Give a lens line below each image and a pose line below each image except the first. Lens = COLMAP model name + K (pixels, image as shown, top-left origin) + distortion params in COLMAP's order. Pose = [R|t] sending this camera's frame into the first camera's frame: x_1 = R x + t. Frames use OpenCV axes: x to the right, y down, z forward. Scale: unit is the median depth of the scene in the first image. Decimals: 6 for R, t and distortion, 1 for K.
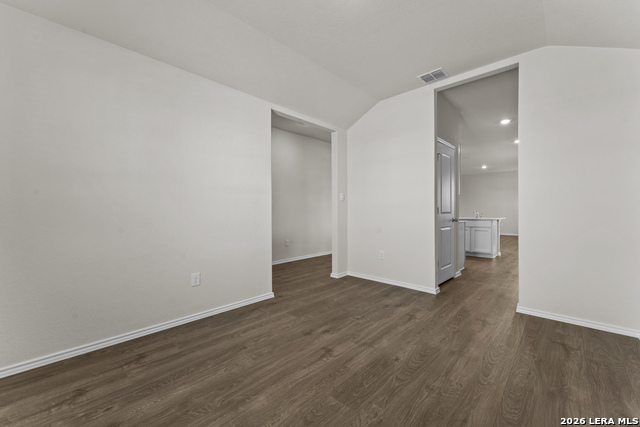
lens RADIAL K [[256.7, 0, 317.3], [0, 256.7, 208.2], [0, 0, 1]] dist [-0.003709, 0.001590]
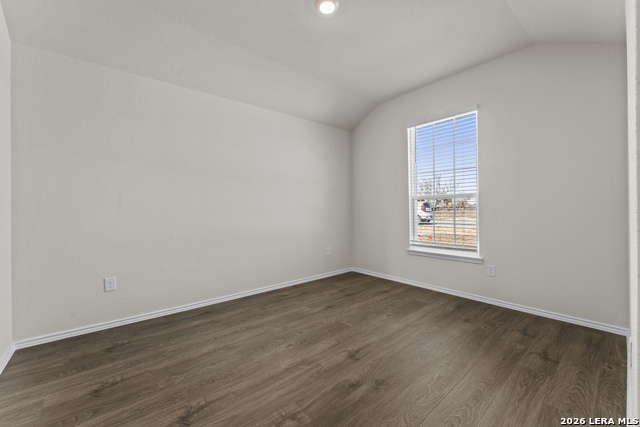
lens RADIAL K [[256.7, 0, 319.2], [0, 256.7, 209.5], [0, 0, 1]] dist [-0.003709, 0.001590]
pose [[-0.995277, 0.011080, 0.096445, 0.064852], [0.010050, 0.999887, -0.011159, 0.019797], [-0.096558, -0.010137, -0.995276, 1.941437]]
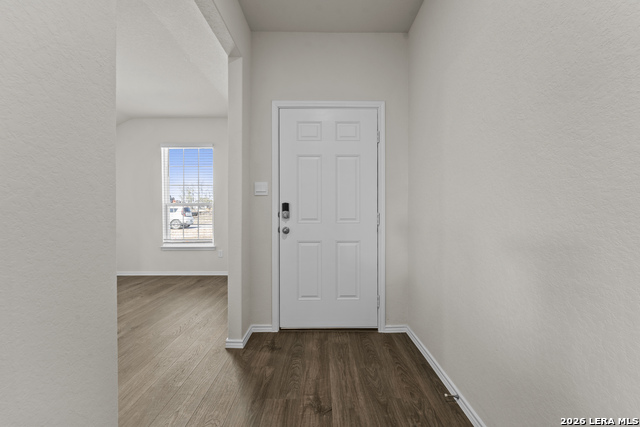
lens RADIAL K [[256.7, 0, 320.3], [0, 256.7, 211.3], [0, 0, 1]] dist [-0.003709, 0.001590]
pose [[-0.716913, 0.004117, -0.697151, 0.077411], [0.016043, 0.999815, -0.010593, 0.020574], [0.696978, -0.018779, -0.716846, 2.018996]]
